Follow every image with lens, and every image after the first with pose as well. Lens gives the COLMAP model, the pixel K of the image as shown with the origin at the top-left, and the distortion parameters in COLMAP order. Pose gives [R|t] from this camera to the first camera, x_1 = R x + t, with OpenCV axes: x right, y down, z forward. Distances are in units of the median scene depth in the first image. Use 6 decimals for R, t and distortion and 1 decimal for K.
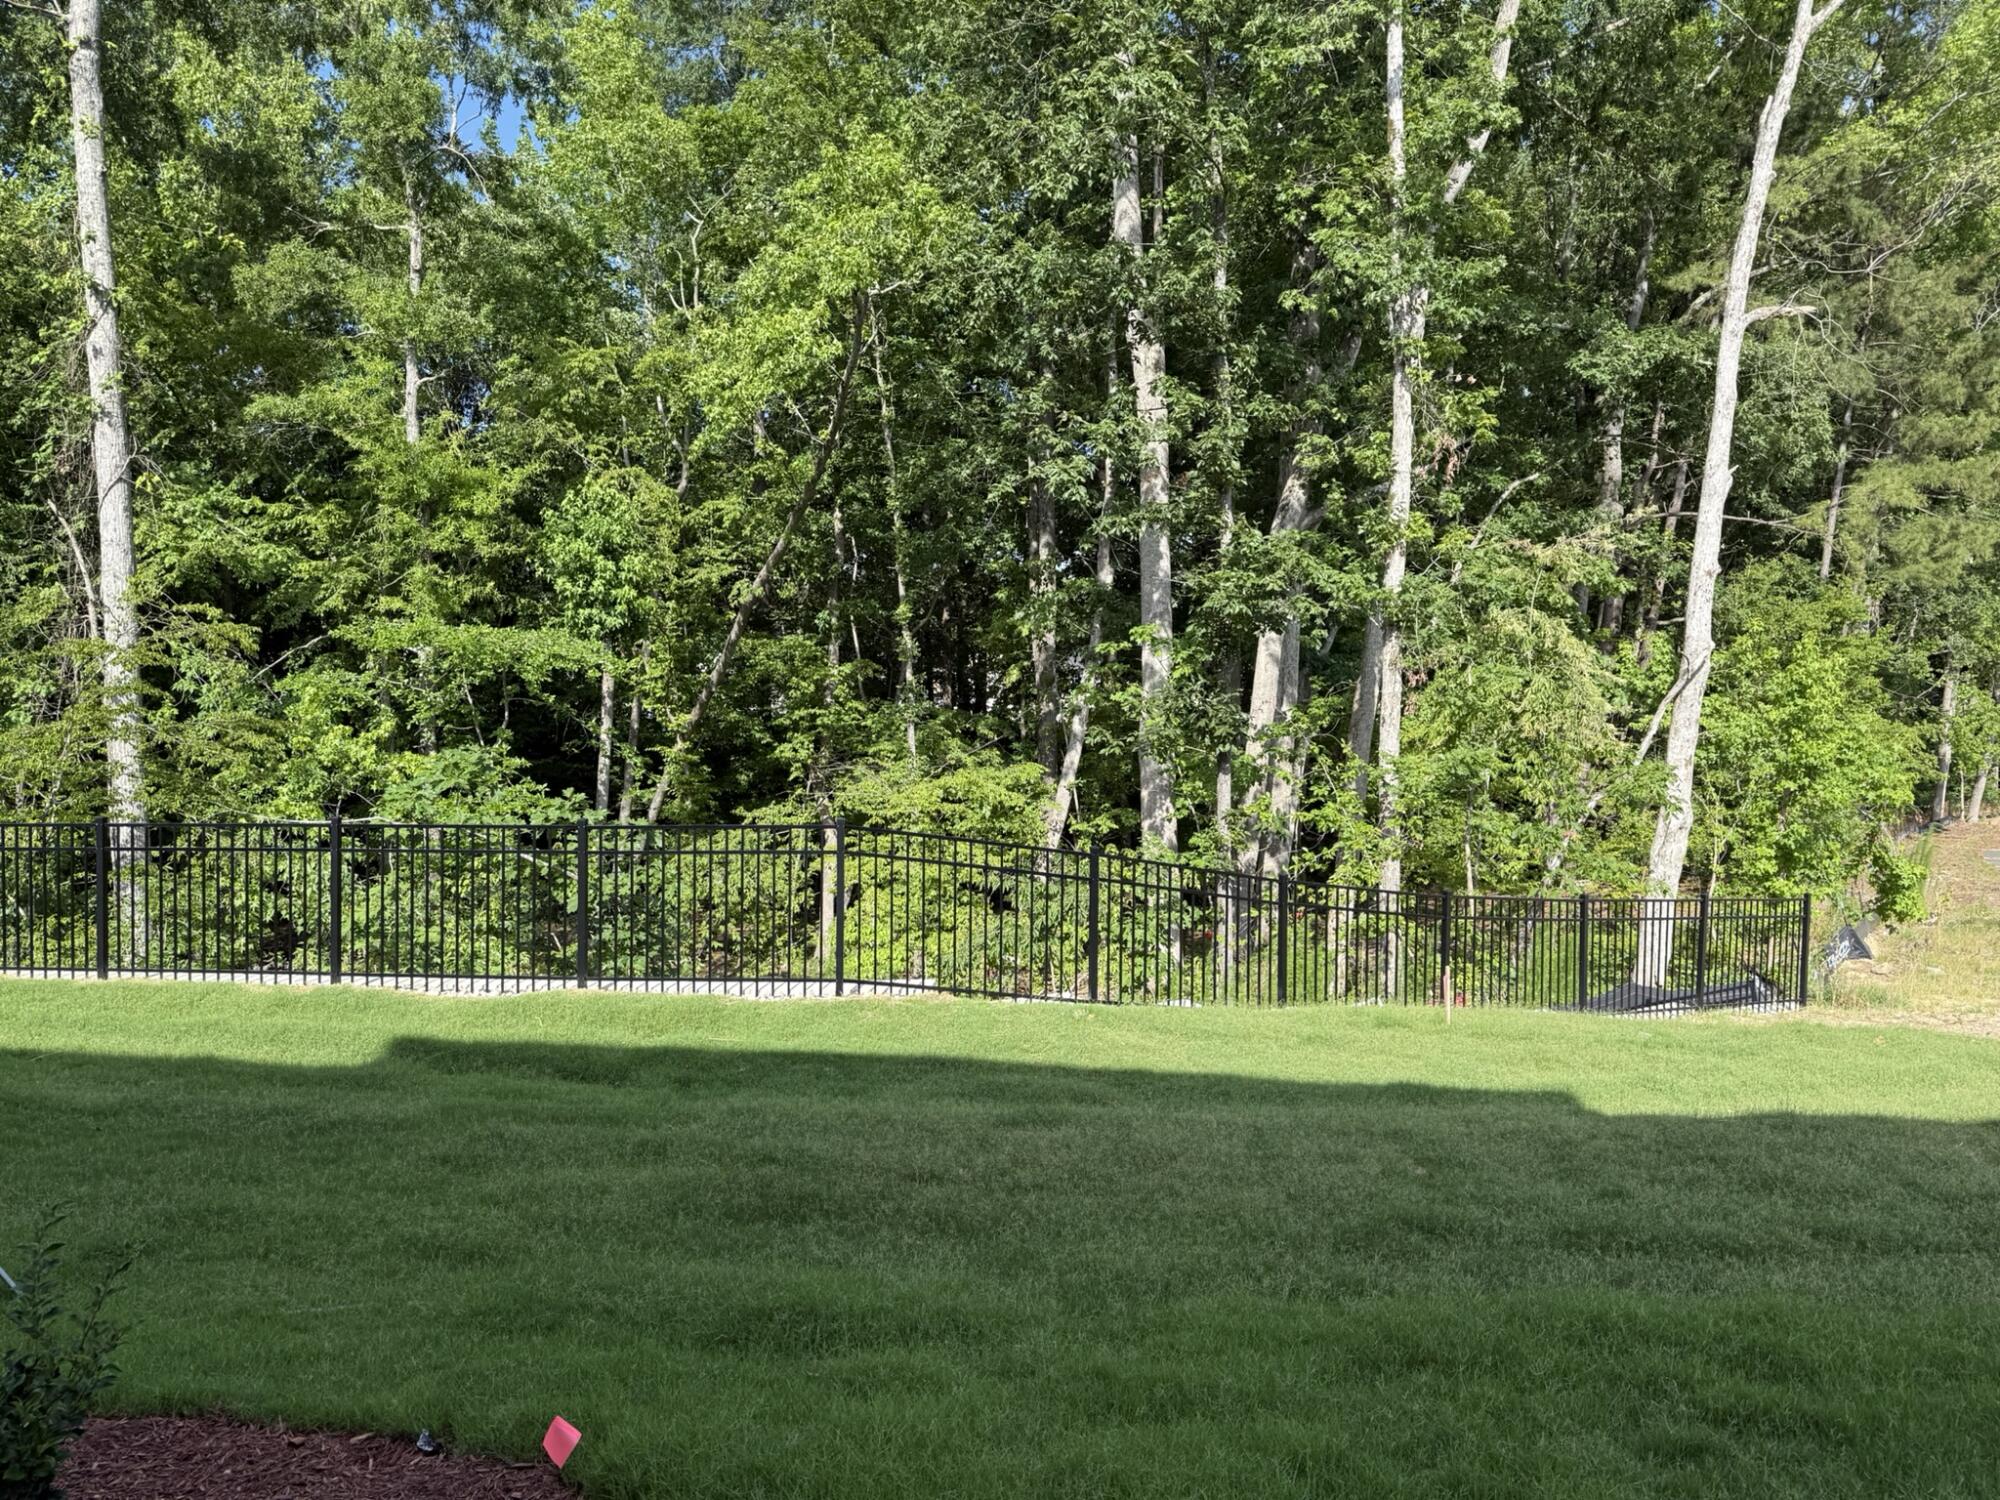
lens RADIAL K [[1399.7, 0, 998.9], [0, 1399.7, 762.6], [0, 0, 1]] dist [0.055459, -0.048490]
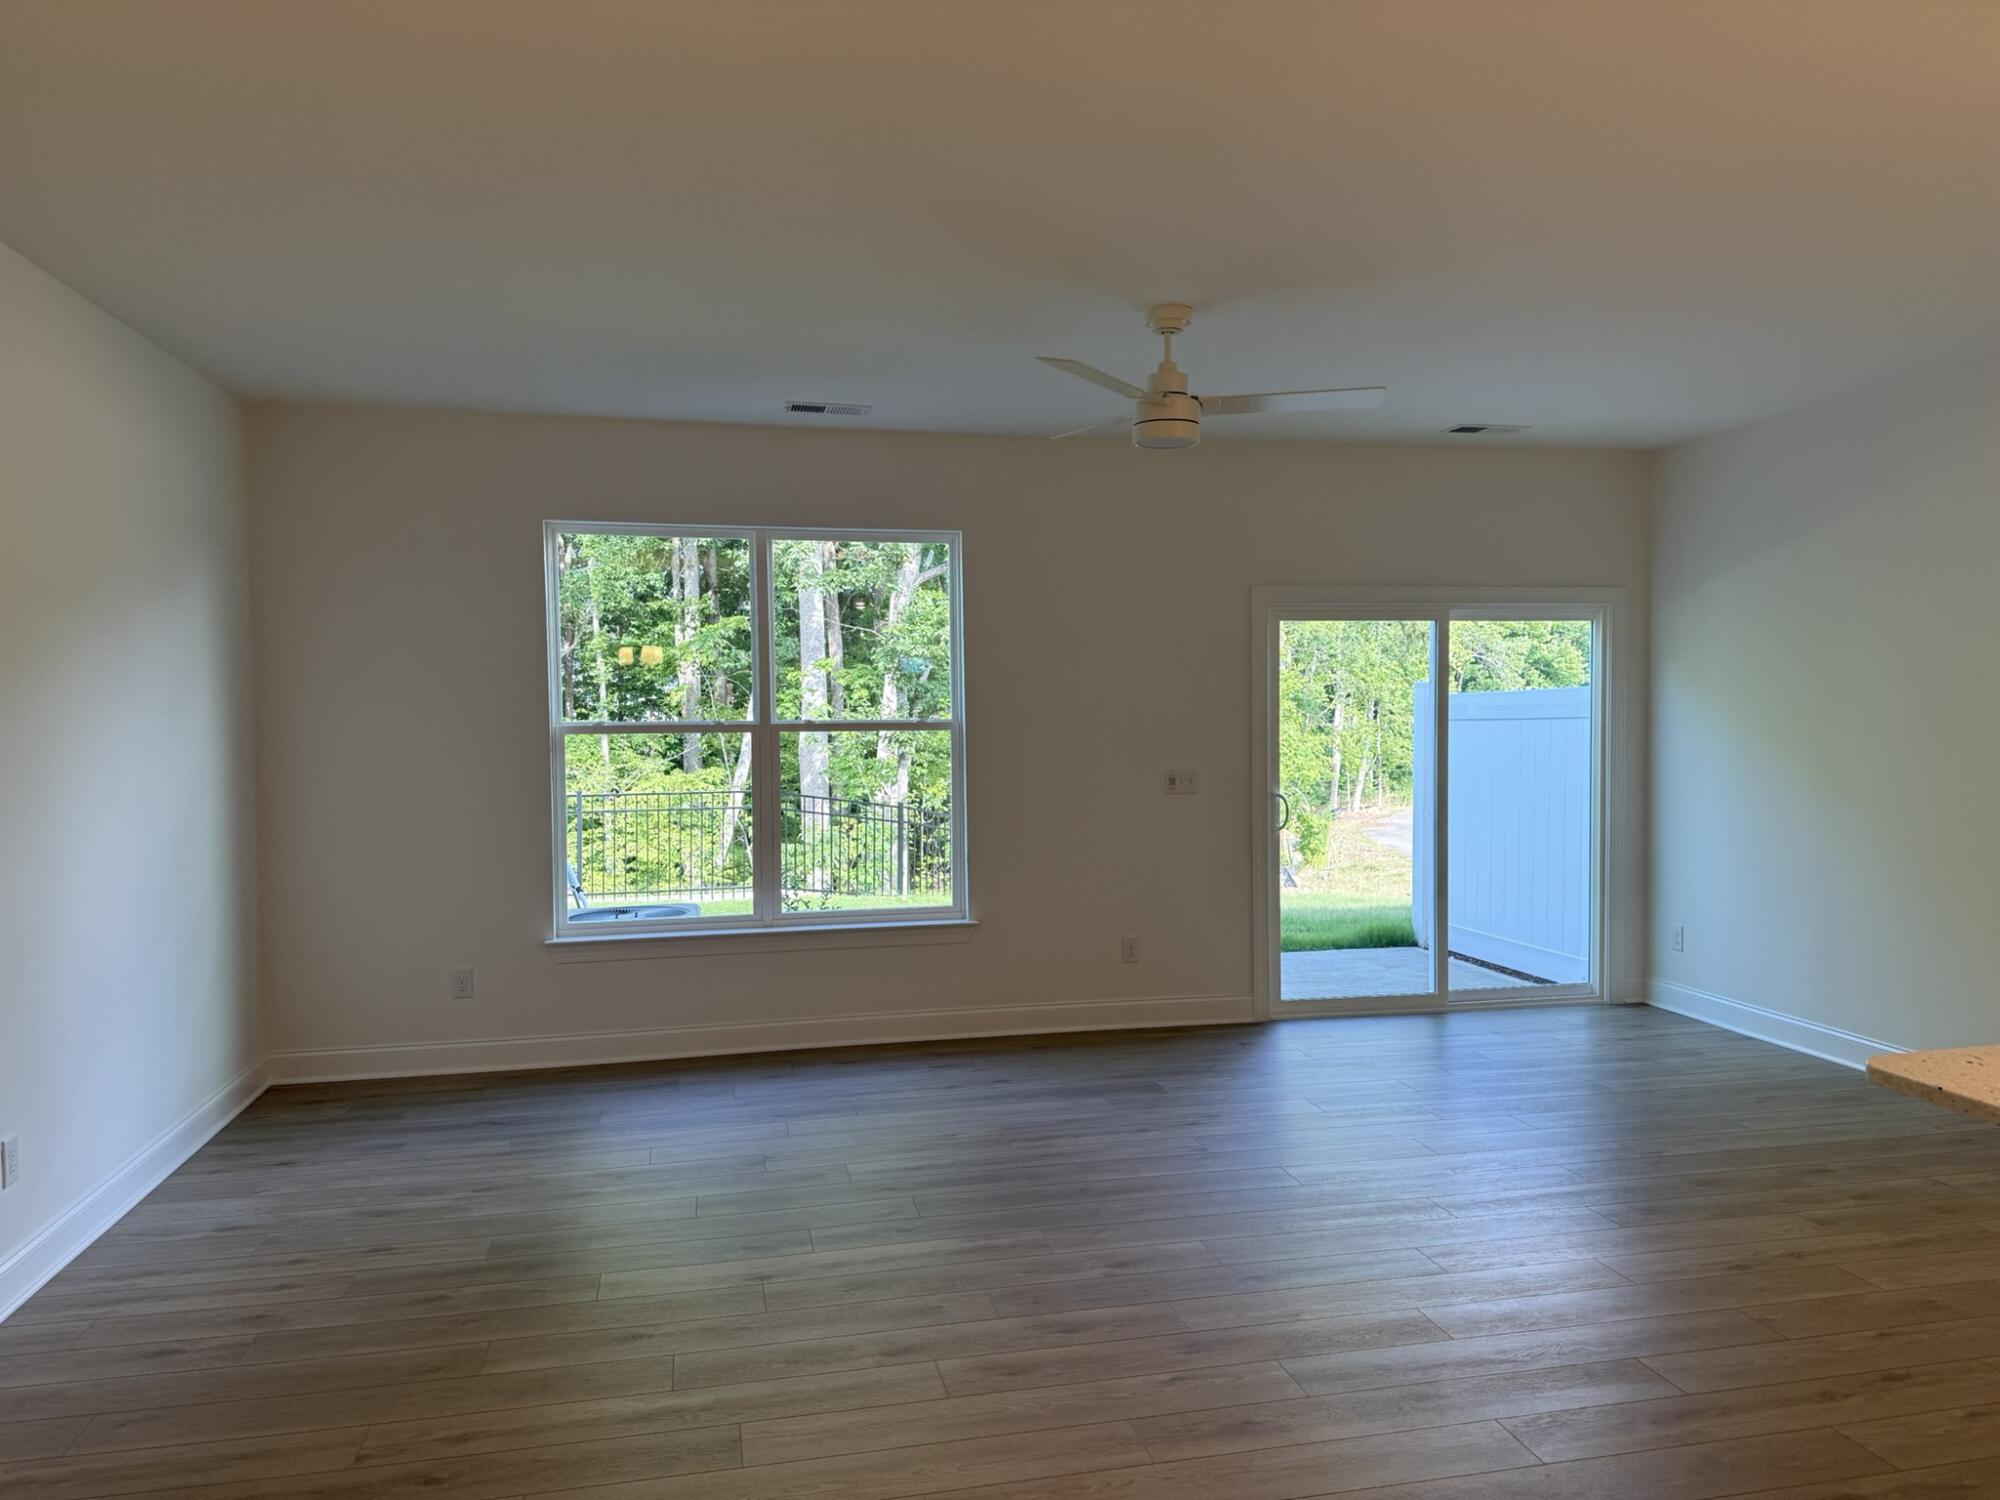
lens RADIAL K [[1399.7, 0, 1003.7], [0, 1399.7, 740.4], [0, 0, 1]] dist [0.055459, -0.048490]
pose [[0.937897, -0.000551, 0.346914, -0.087809], [0.009733, 0.999647, -0.024728, 0.006340], [-0.346778, 0.026569, 0.937571, -0.133568]]
